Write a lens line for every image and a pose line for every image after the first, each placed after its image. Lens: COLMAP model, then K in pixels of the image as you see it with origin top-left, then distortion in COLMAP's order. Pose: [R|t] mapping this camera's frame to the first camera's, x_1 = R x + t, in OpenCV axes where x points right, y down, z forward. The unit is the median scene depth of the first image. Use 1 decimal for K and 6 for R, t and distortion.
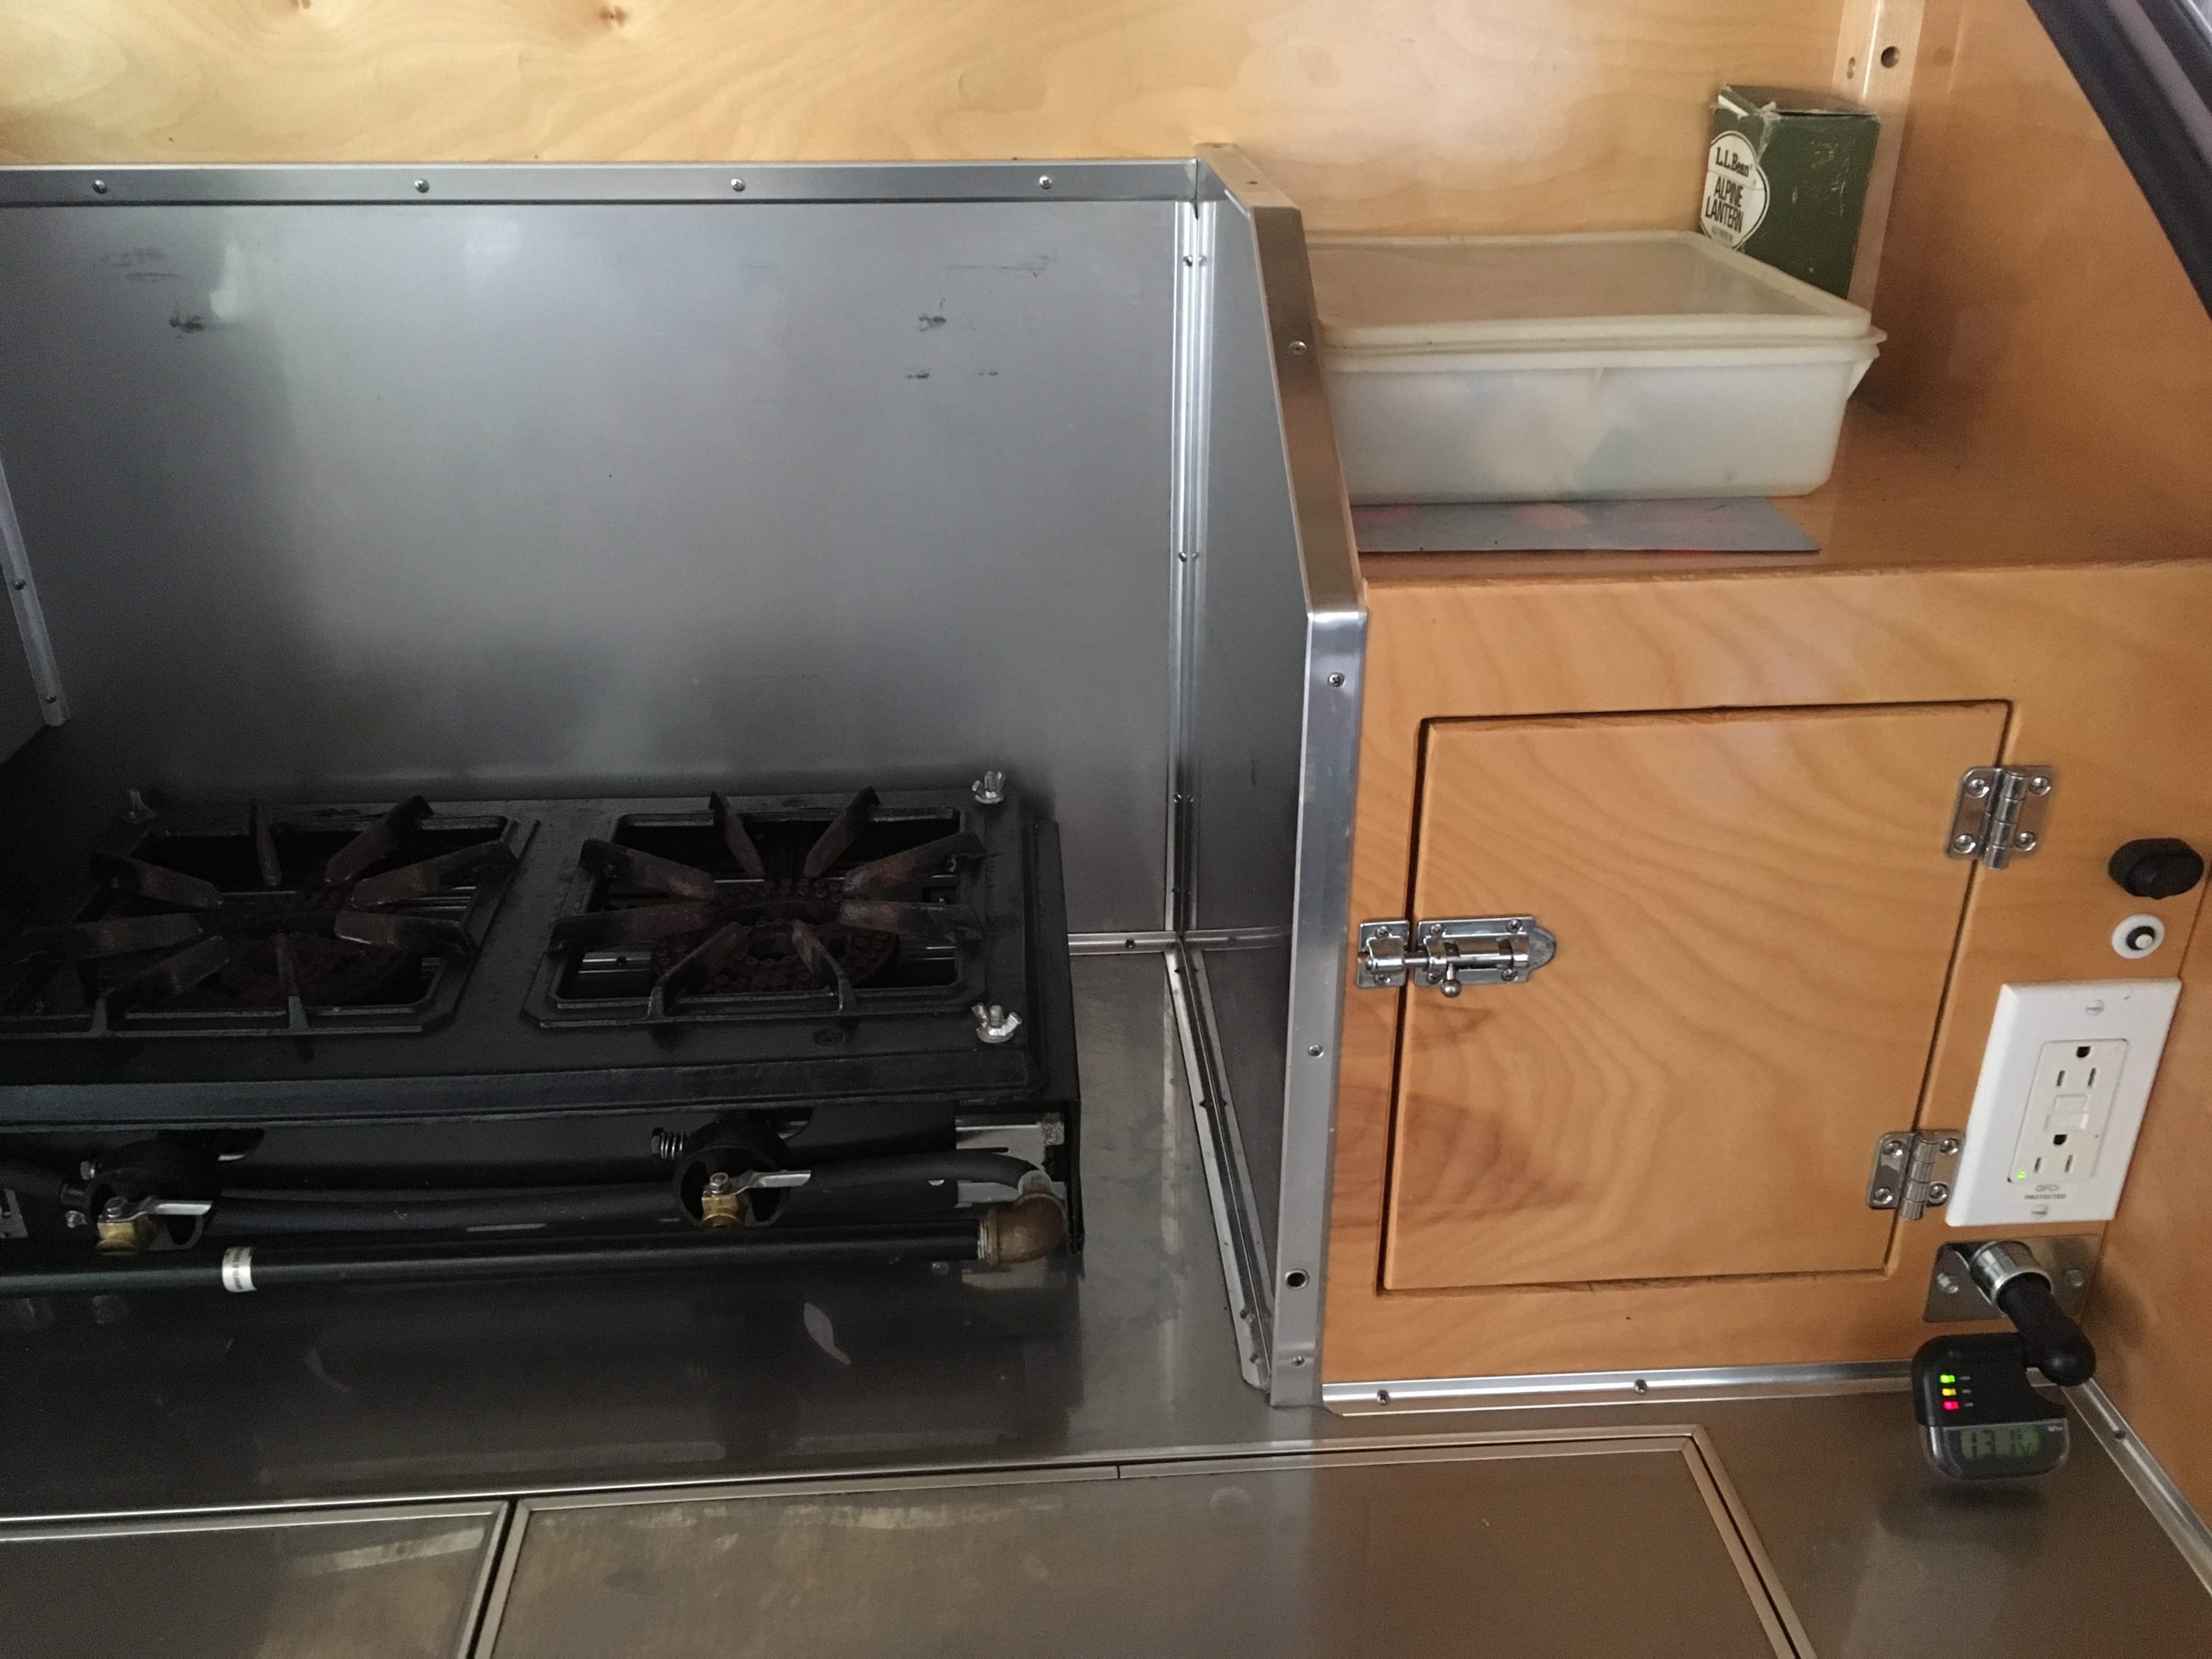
lens RADIAL K [[1890.8, 0, 1103.0], [0, 1890.8, 845.6], [0, 0, 1]] dist [0.086935, -0.118591]
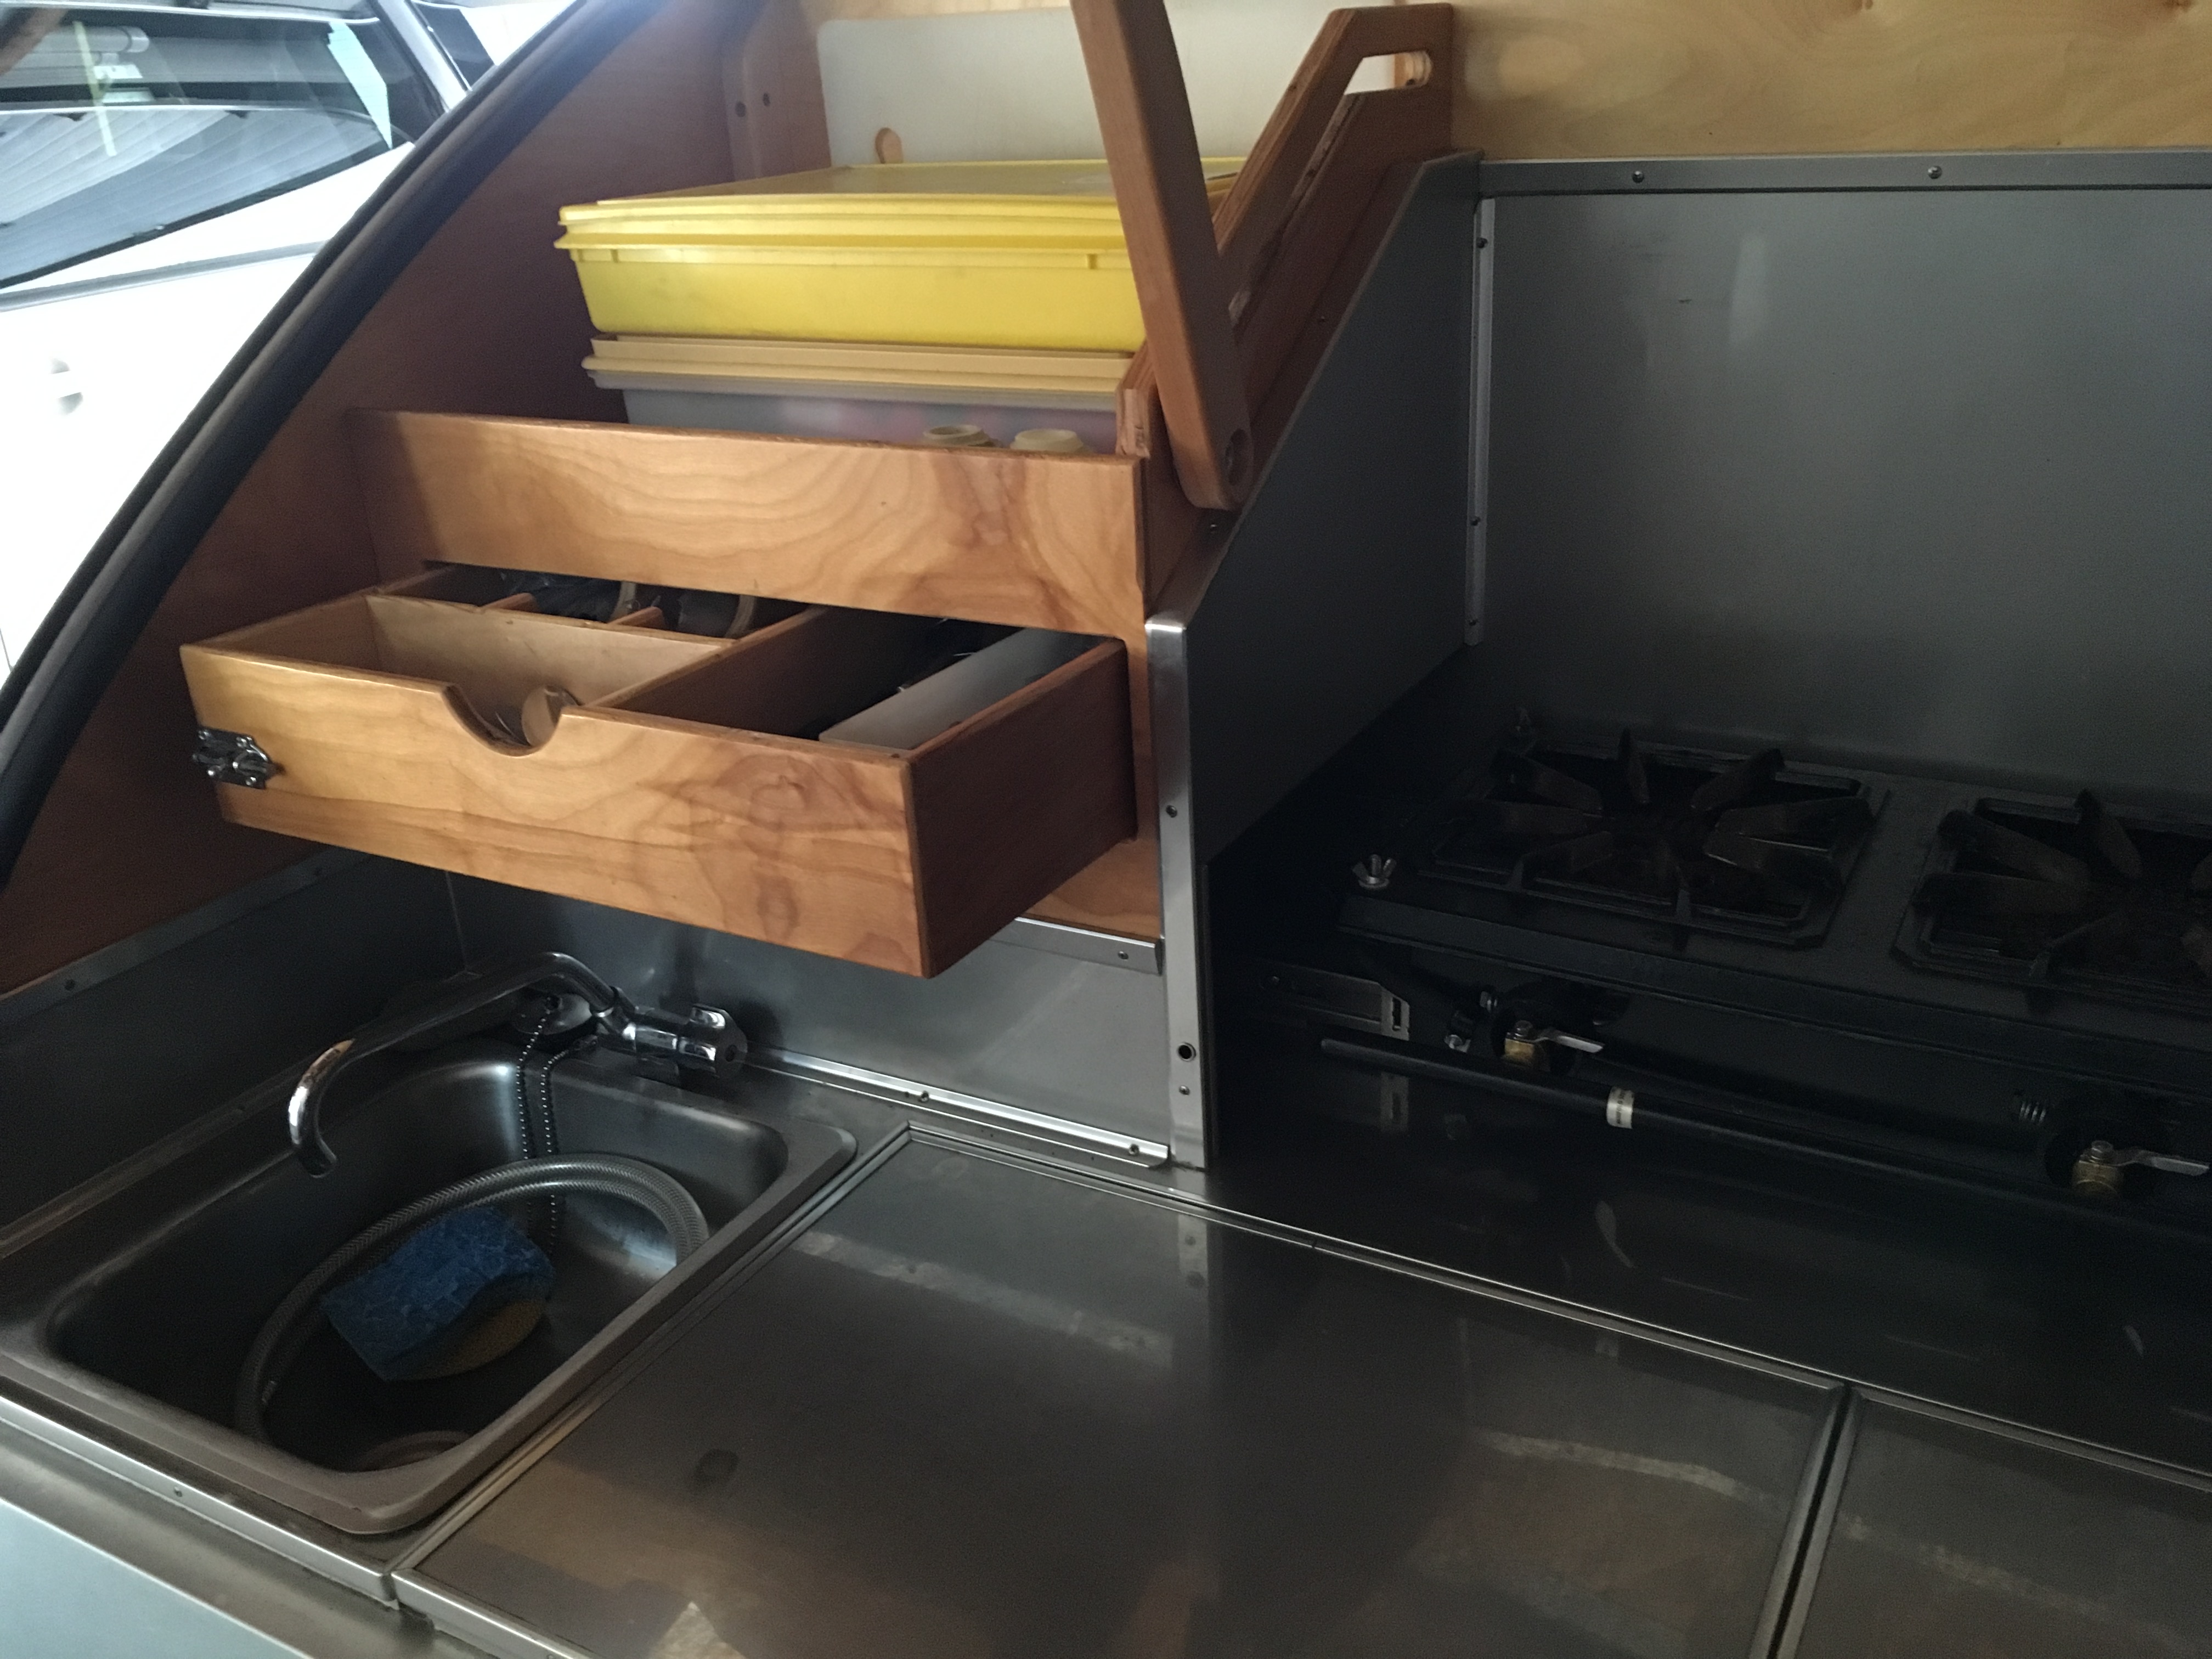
lens RADIAL K [[1890.8, 0, 1103.0], [0, 1890.8, 845.6], [0, 0, 1]] dist [0.086935, -0.118591]
pose [[0.841244, 0.175379, -0.511420, -0.152804], [-0.197640, 0.980213, 0.011037, 0.111884], [0.503236, 0.091792, 0.859260, -0.120562]]
